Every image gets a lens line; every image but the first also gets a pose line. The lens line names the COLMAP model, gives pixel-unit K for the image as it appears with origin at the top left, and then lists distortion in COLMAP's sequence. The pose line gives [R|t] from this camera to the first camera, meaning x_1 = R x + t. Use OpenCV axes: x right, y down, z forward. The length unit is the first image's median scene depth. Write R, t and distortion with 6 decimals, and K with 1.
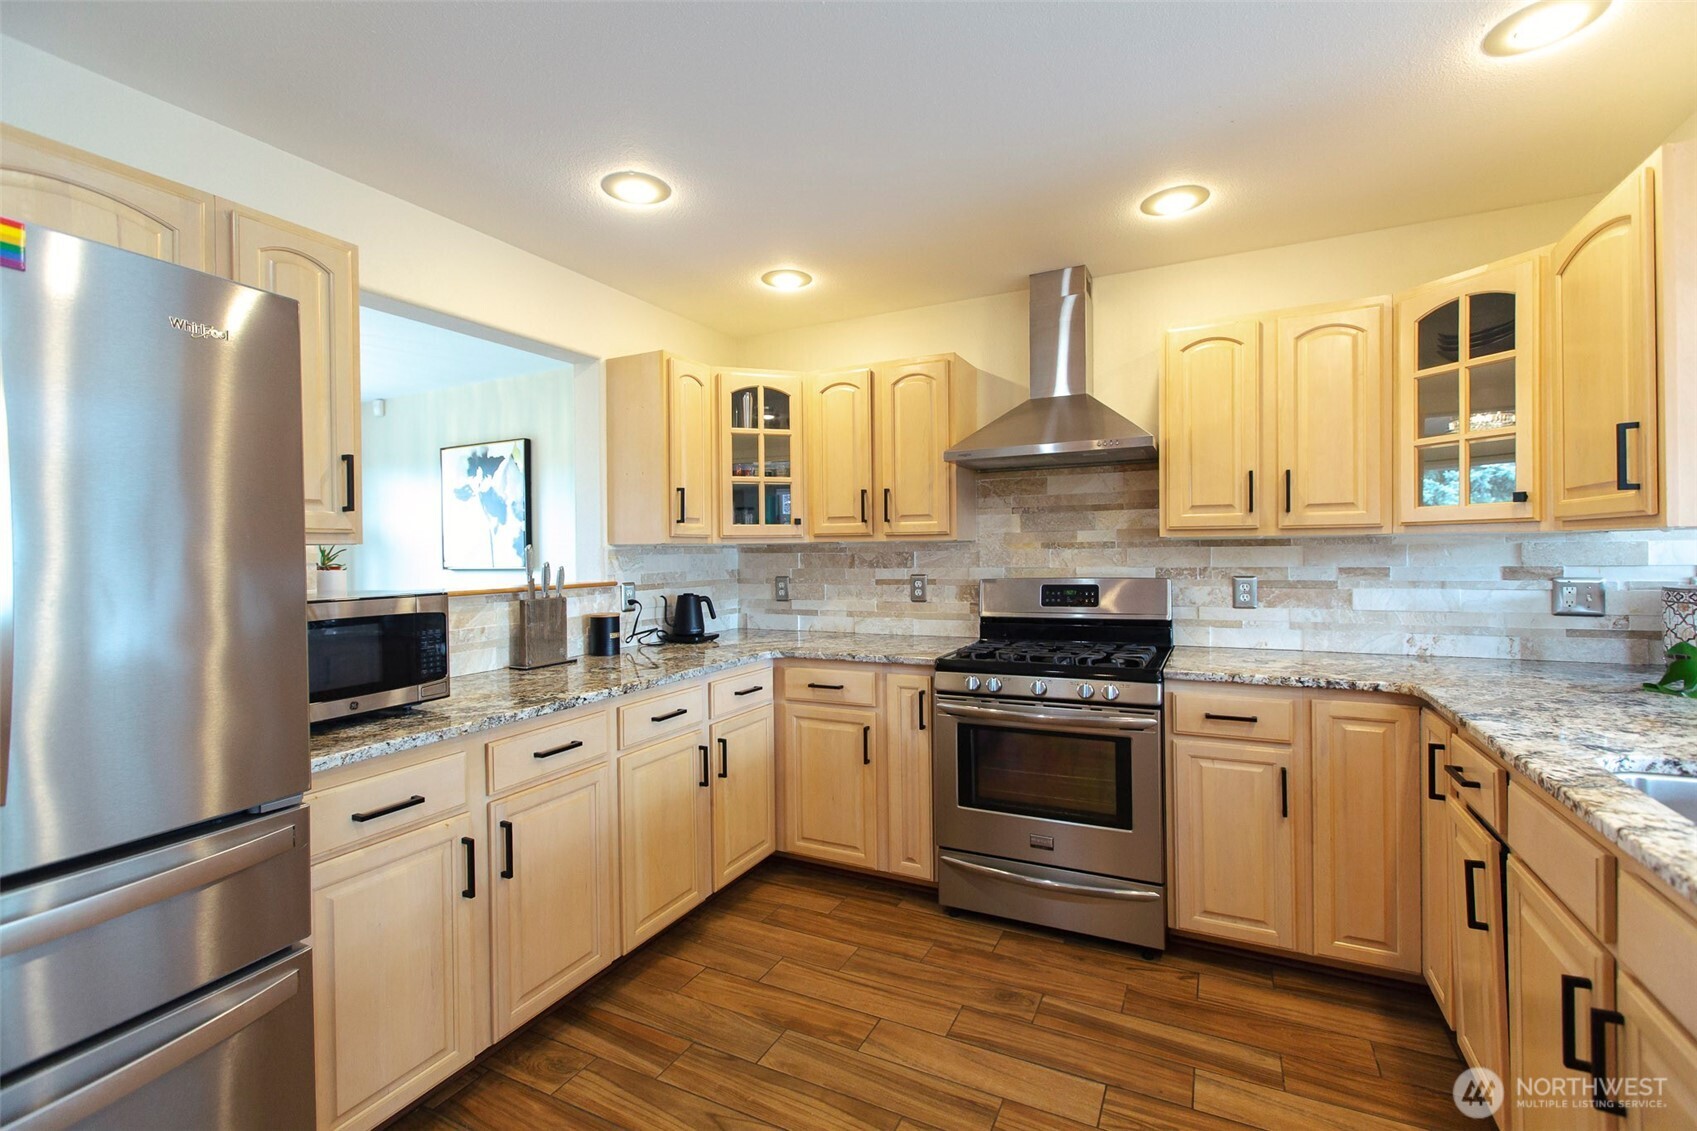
lens RADIAL K [[752.1, 0, 840.4], [0, 752.1, 560.1], [0, 0, 1]] dist [0.000193, -0.000372]
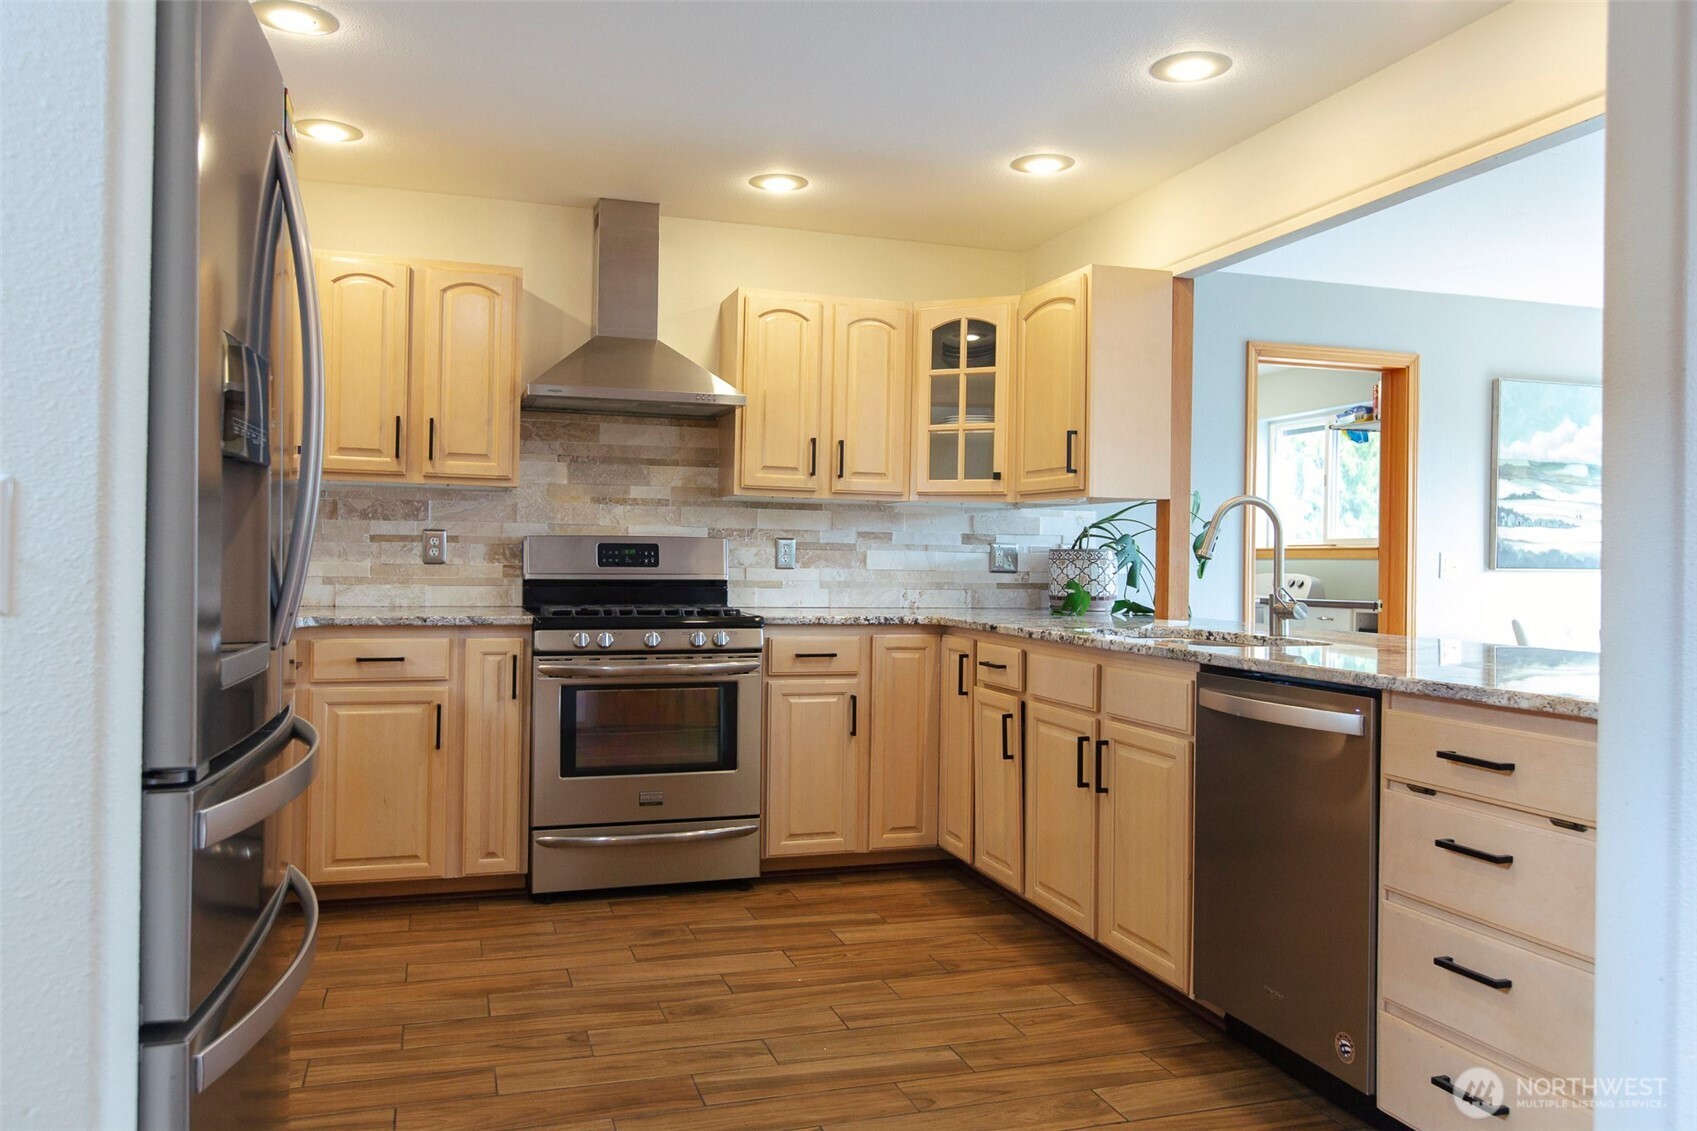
lens RADIAL K [[1257.5, 0, 849.7], [0, 1257.5, 561.6], [0, 0, 1]] dist [-0.001697, 0.000342]
pose [[0.708912, 0.022092, 0.704951, -0.726607], [-0.019070, 0.999744, -0.012154, 0.084920], [-0.705039, -0.004828, 0.709152, -0.347482]]
